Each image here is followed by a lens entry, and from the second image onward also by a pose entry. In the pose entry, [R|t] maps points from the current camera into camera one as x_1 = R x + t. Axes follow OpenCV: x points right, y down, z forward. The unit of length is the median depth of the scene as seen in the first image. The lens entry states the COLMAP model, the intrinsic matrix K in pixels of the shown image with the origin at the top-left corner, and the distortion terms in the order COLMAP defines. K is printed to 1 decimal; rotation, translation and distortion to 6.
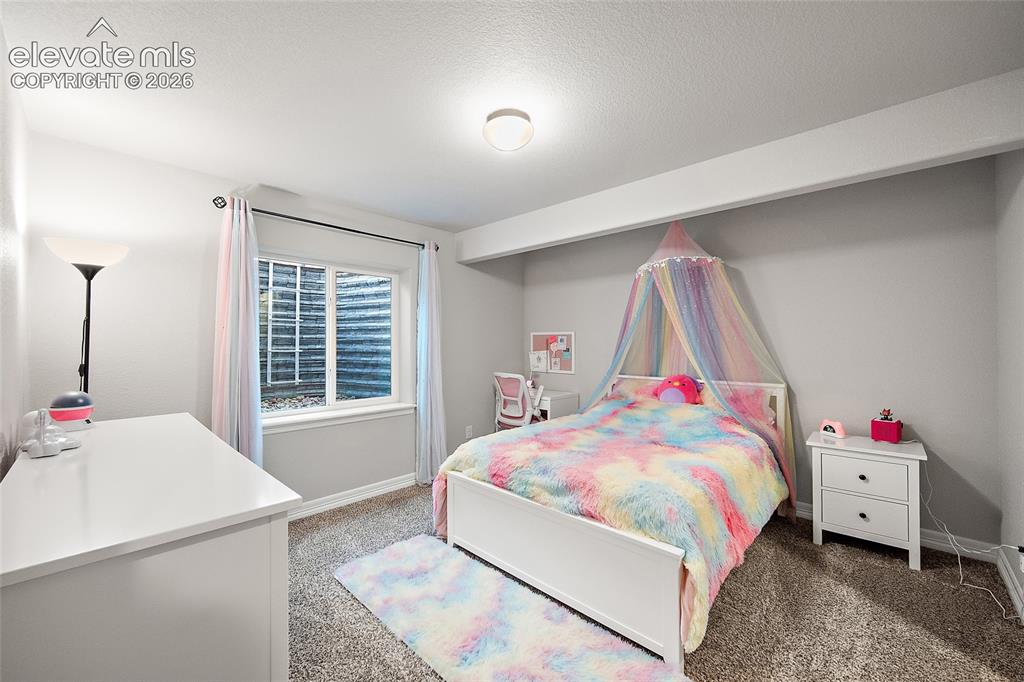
lens RADIAL K [[406.2, 0, 508.3], [0, 406.2, 341.7], [0, 0, 1]] dist [-0.004057, -0.000016]
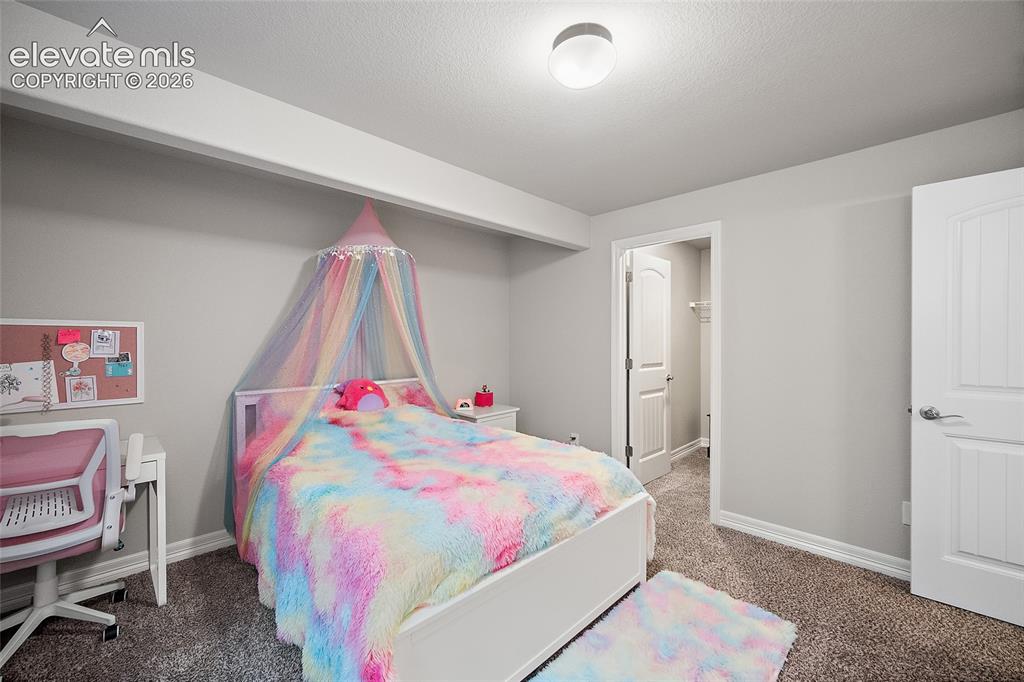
lens RADIAL K [[406.2, 0, 509.6], [0, 406.2, 338.5], [0, 0, 1]] dist [-0.004057, -0.000016]
pose [[0.027564, 0.002632, 0.999617, -0.350326], [-0.001173, 0.999996, -0.002600, -0.002693], [-0.999619, -0.001101, 0.027567, 0.509608]]
